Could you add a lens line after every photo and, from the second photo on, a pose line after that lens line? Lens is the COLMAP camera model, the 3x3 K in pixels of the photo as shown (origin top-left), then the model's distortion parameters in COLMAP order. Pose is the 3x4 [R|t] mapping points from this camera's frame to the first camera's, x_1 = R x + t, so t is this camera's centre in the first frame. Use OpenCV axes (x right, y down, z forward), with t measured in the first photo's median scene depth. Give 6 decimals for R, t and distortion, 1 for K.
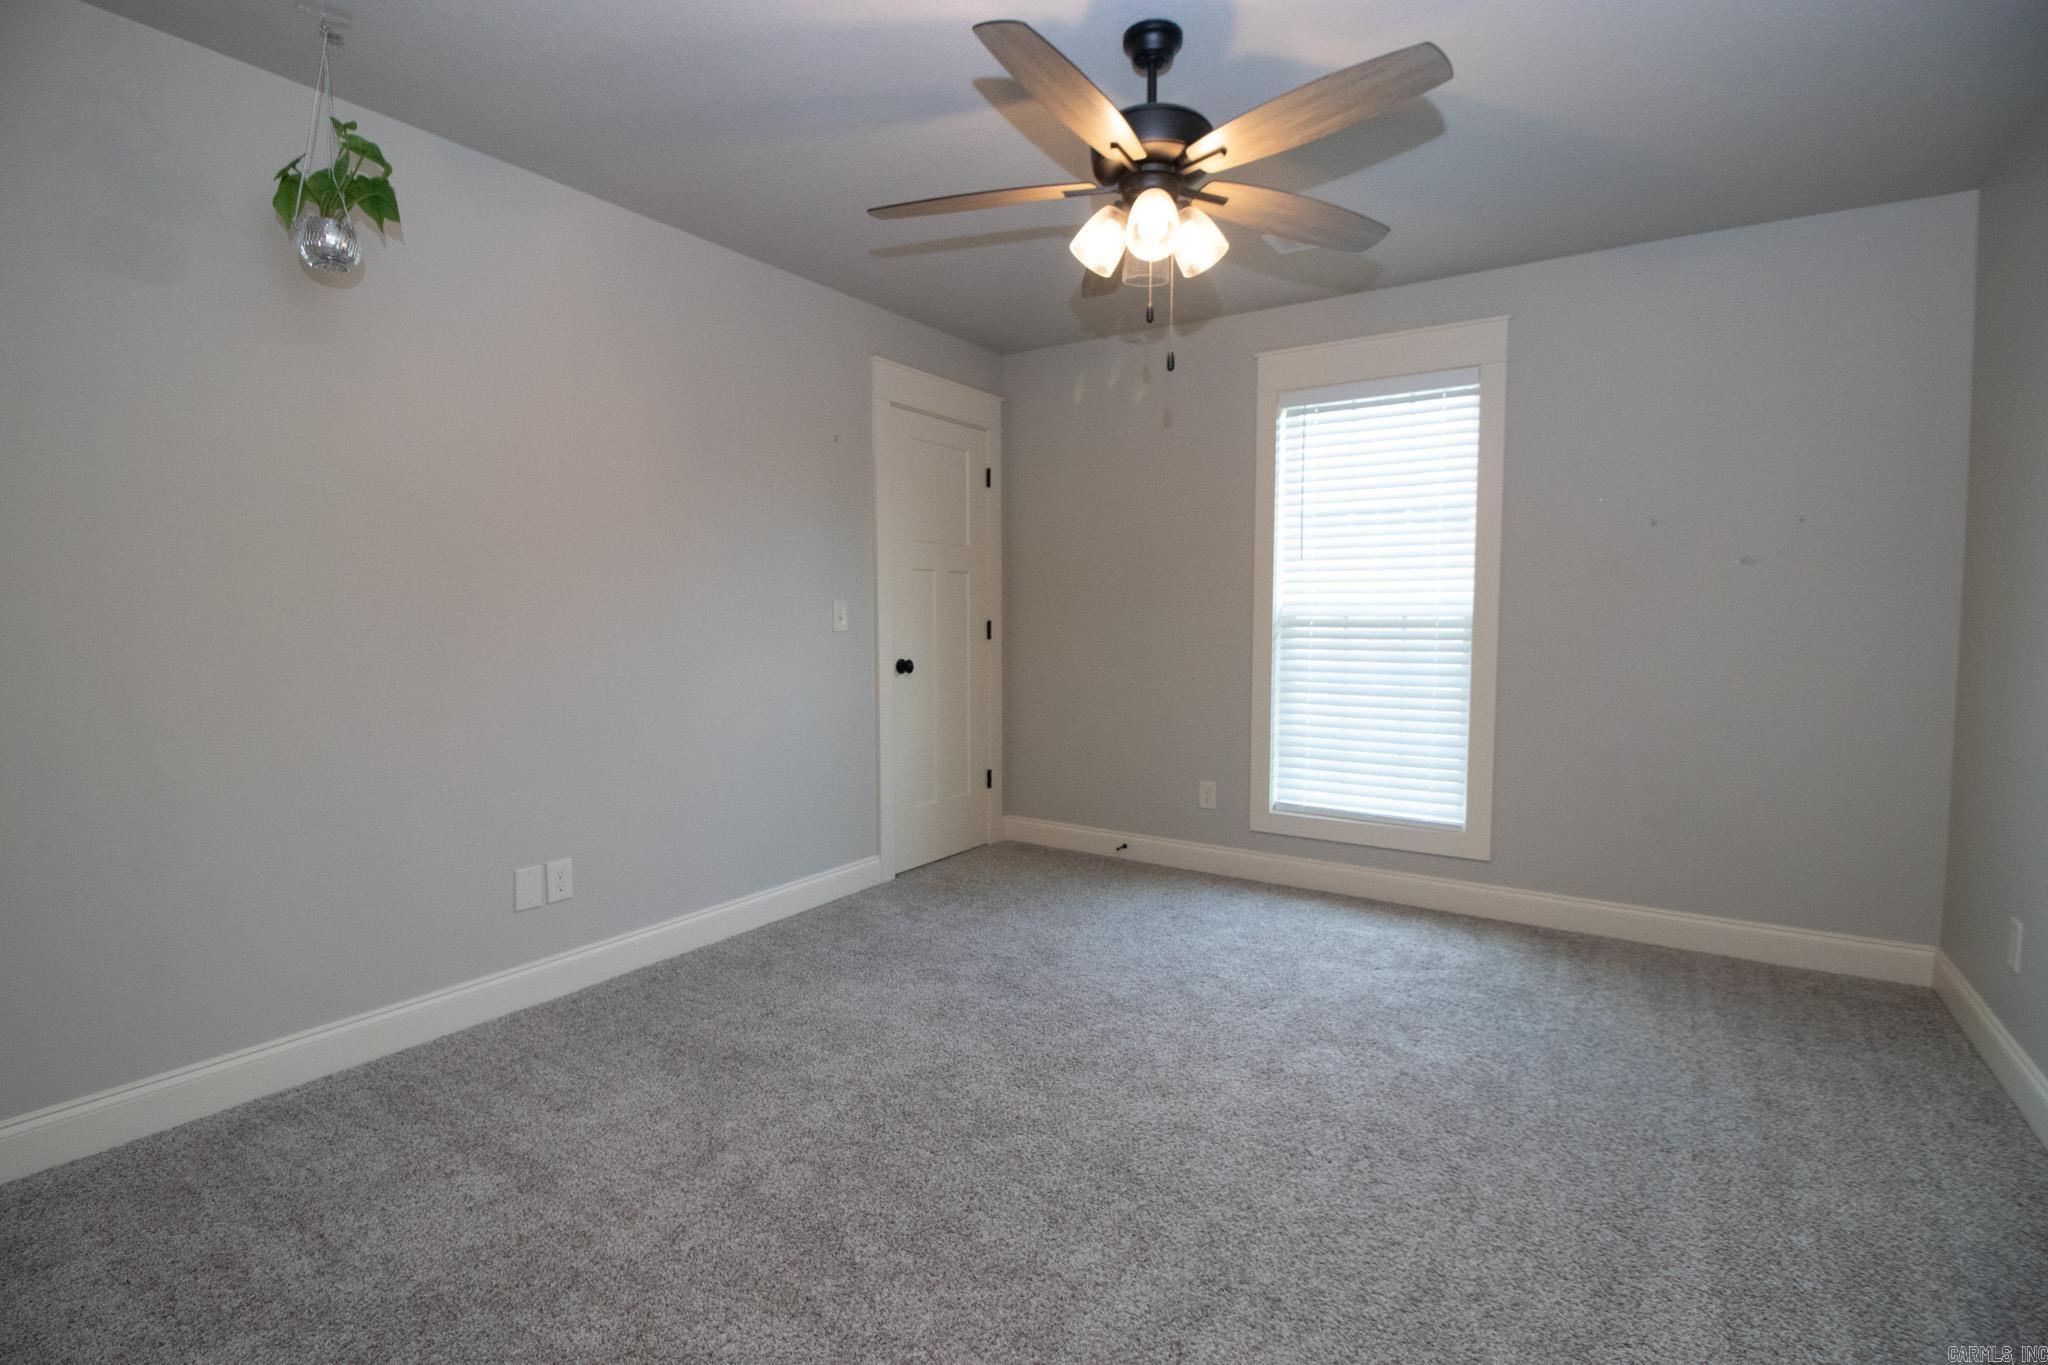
lens RADIAL K [[953.9, 0, 1011.1], [0, 953.9, 685.2], [0, 0, 1]] dist [-0.000309, -0.007798]
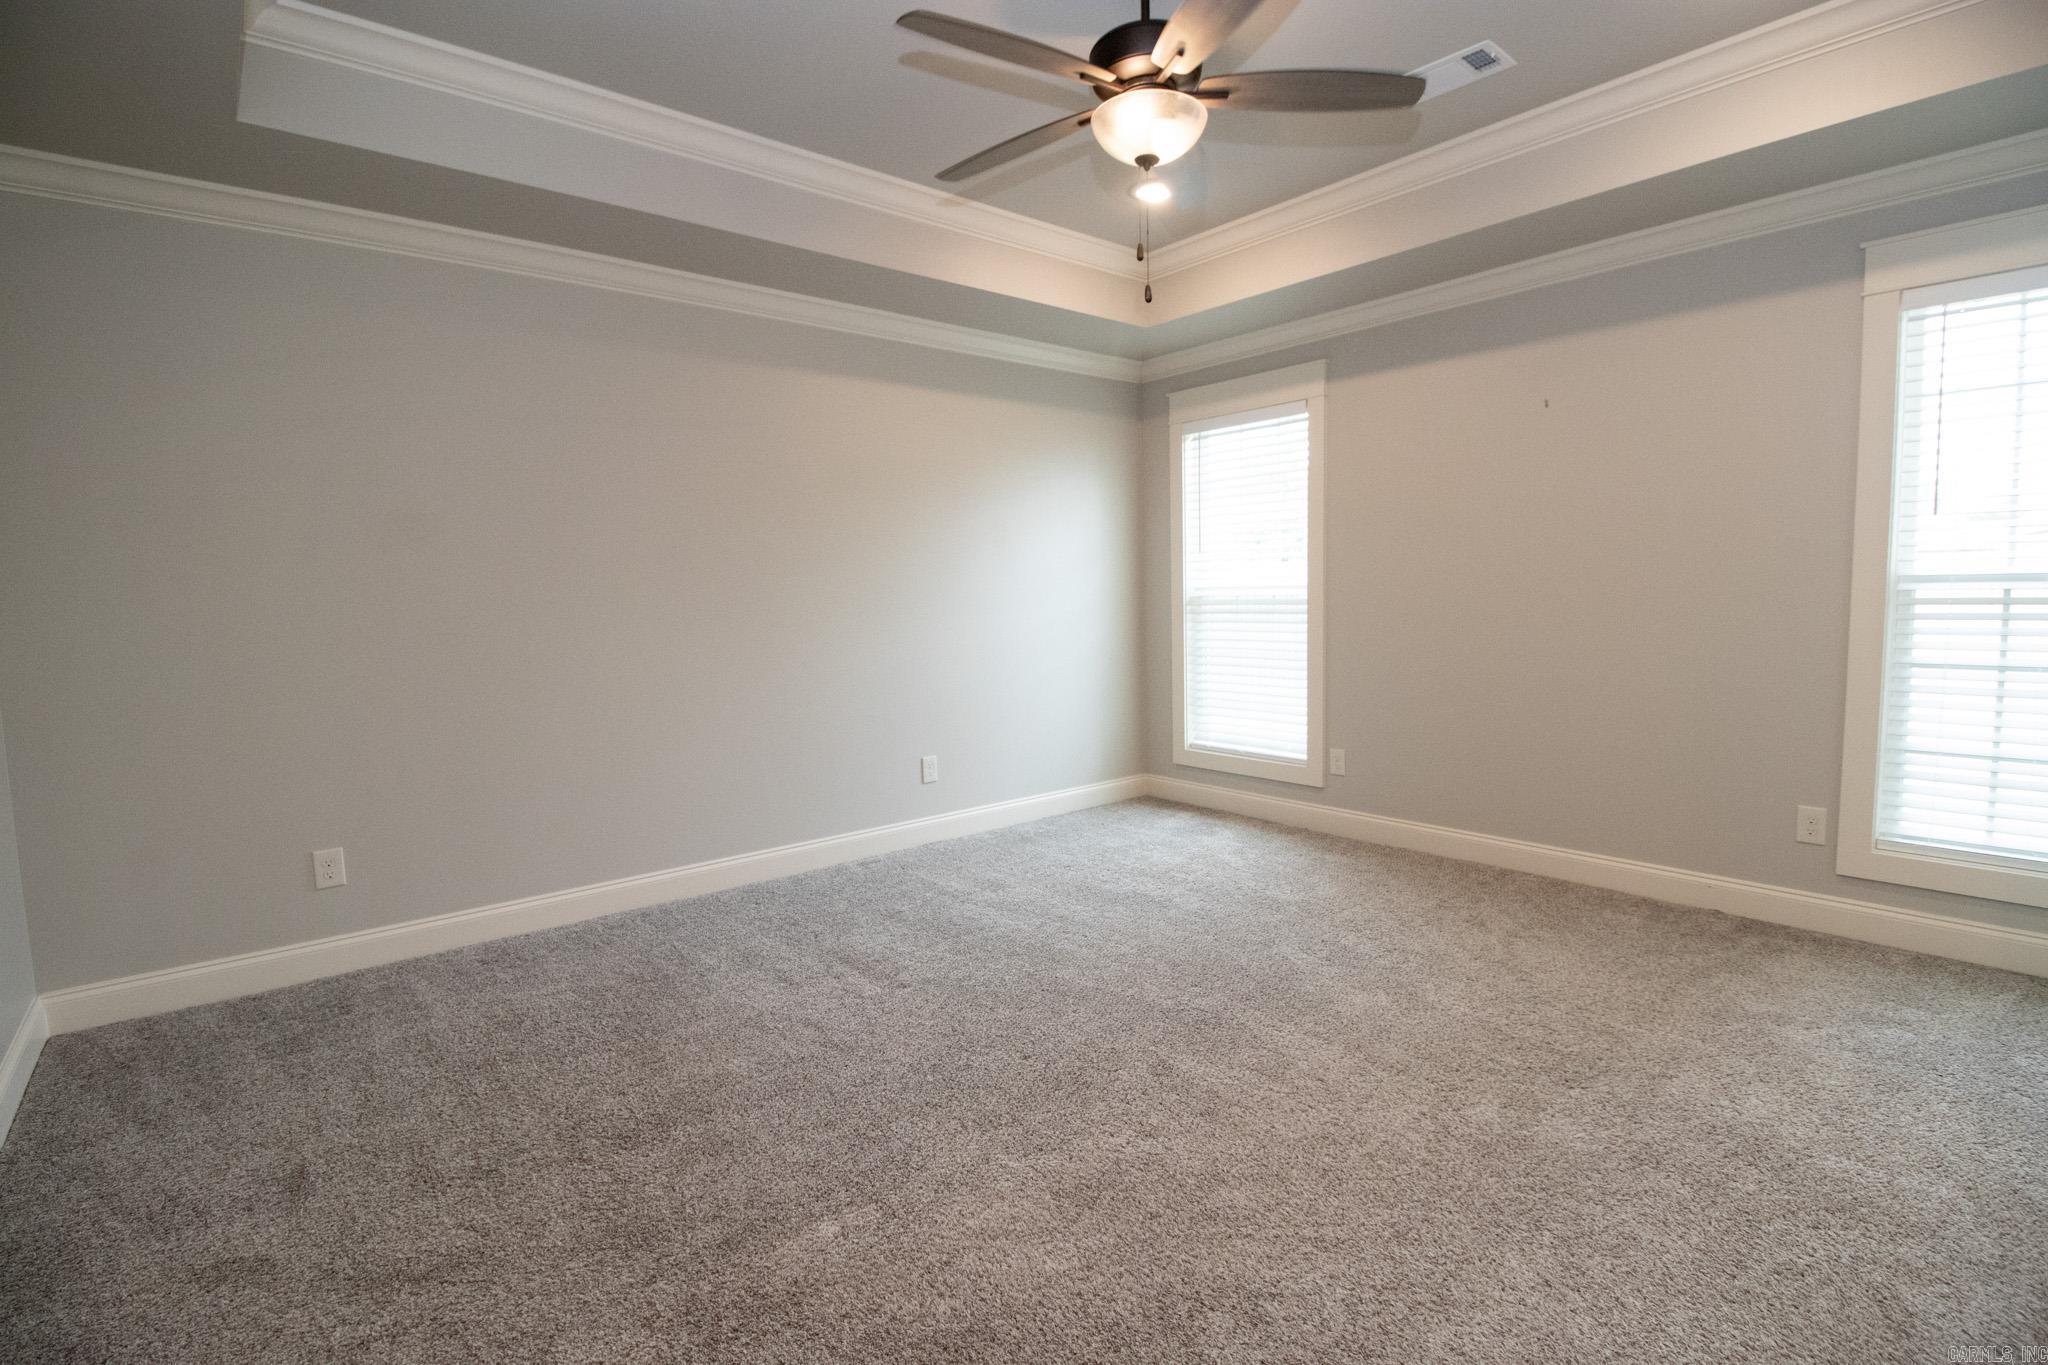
lens RADIAL K [[953.9, 0, 1026.5], [0, 953.9, 689.9], [0, 0, 1]] dist [-0.000309, -0.007798]
pose [[0.962075, 0.010410, -0.272585, 0.477502], [-0.003015, 0.999616, 0.027534, 0.020315], [0.272767, -0.025668, 0.961738, -0.340422]]
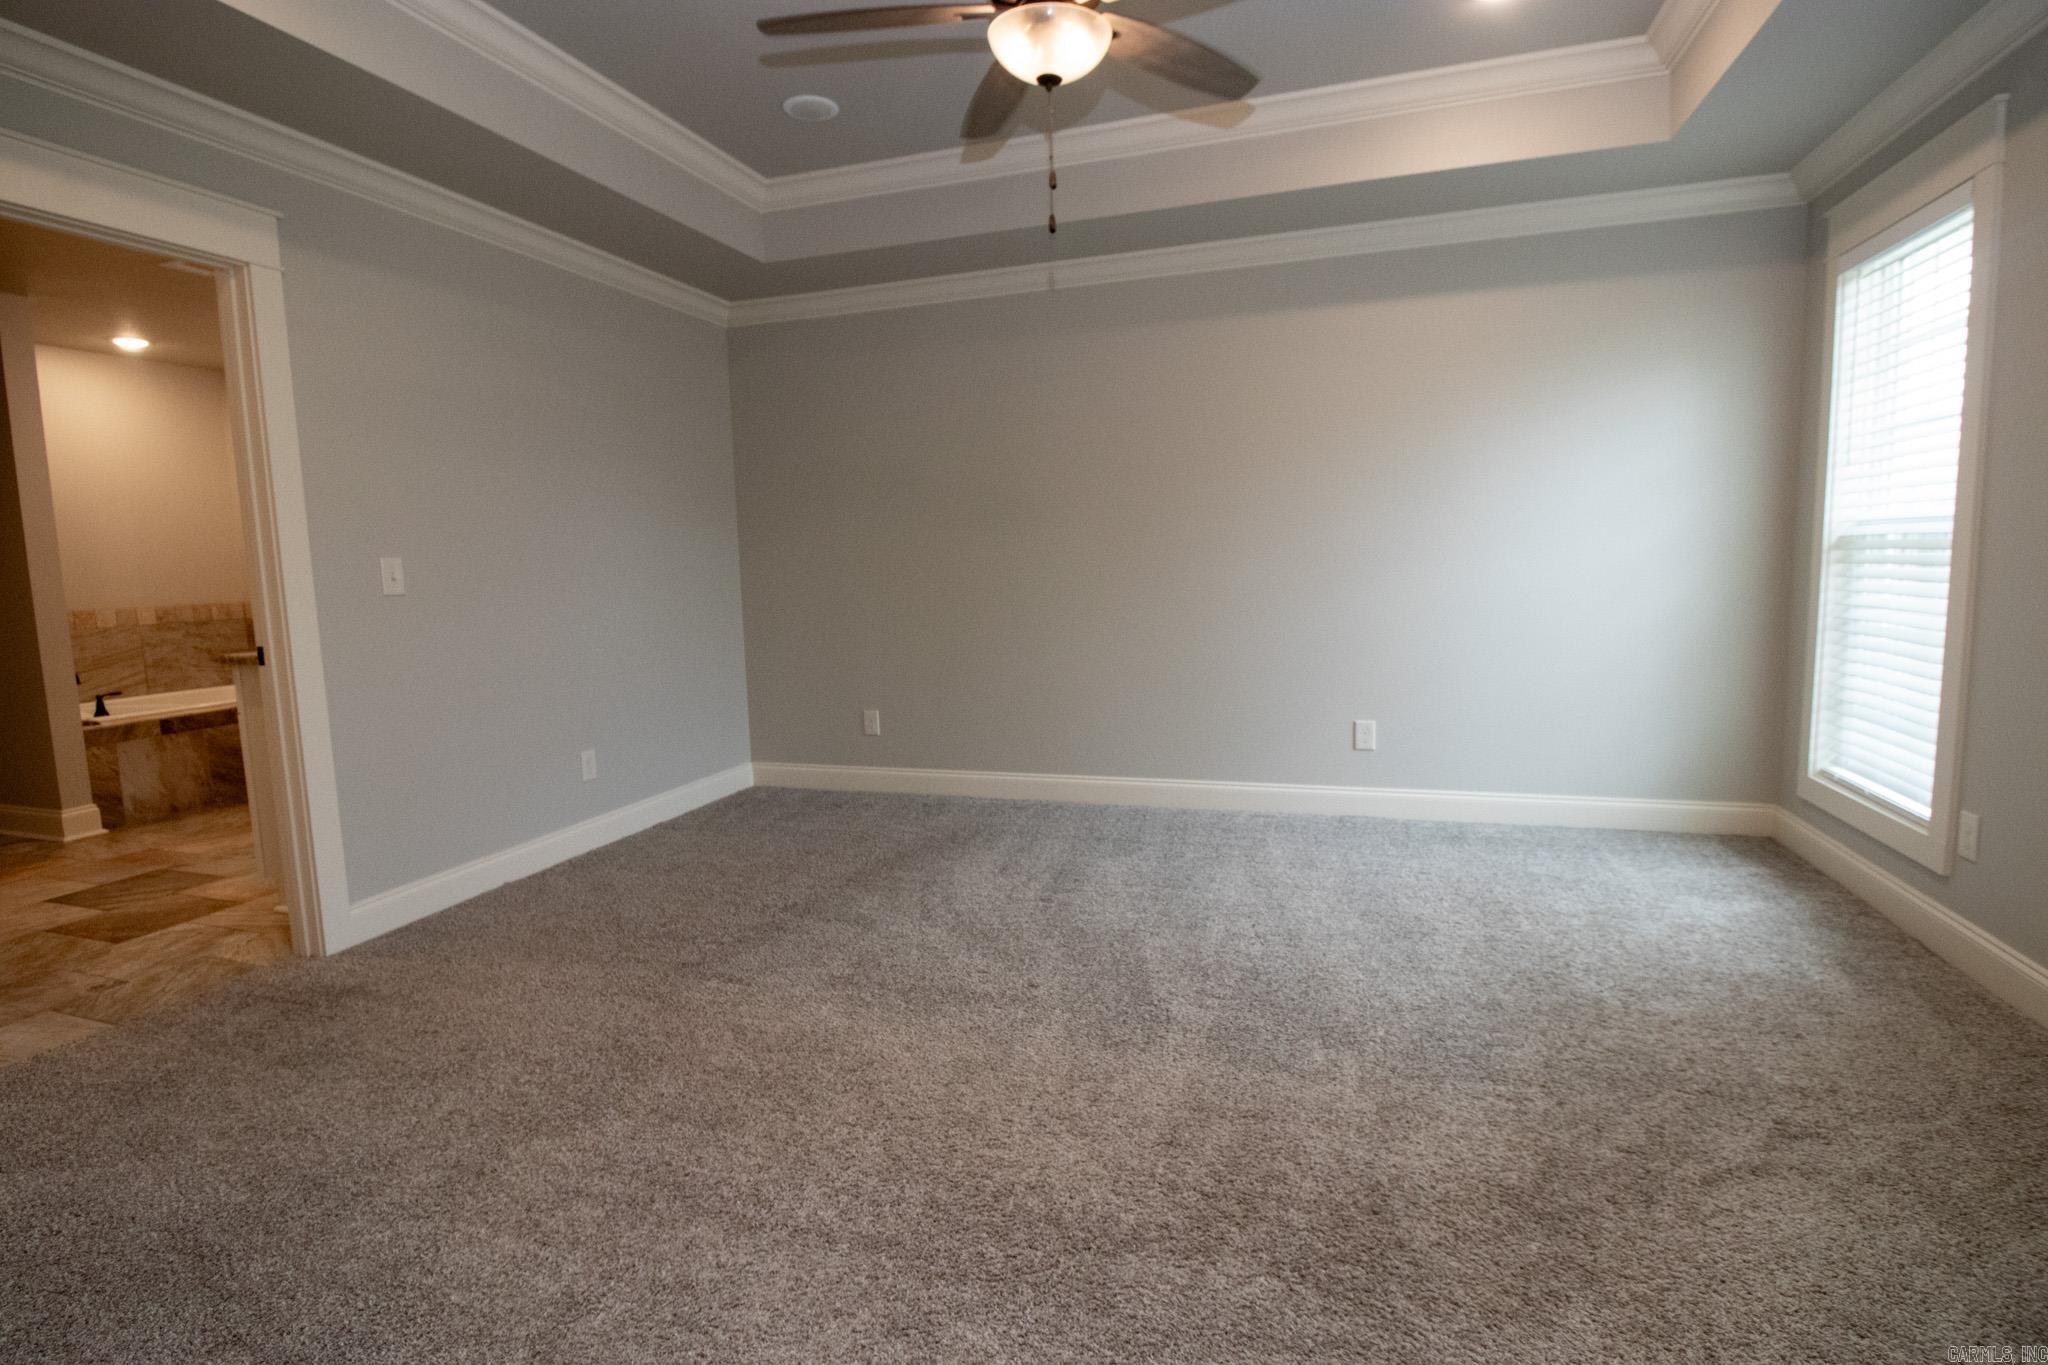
lens RADIAL K [[1000.5, 0, 1034.0], [0, 1000.5, 685.8], [0, 0, 1]] dist [-0.015095, -0.000166]
pose [[0.266163, 0.114726, -0.957076, 1.034923], [-0.045061, 0.993287, 0.106536, -0.006434], [0.962874, 0.014771, 0.269546, 0.137406]]
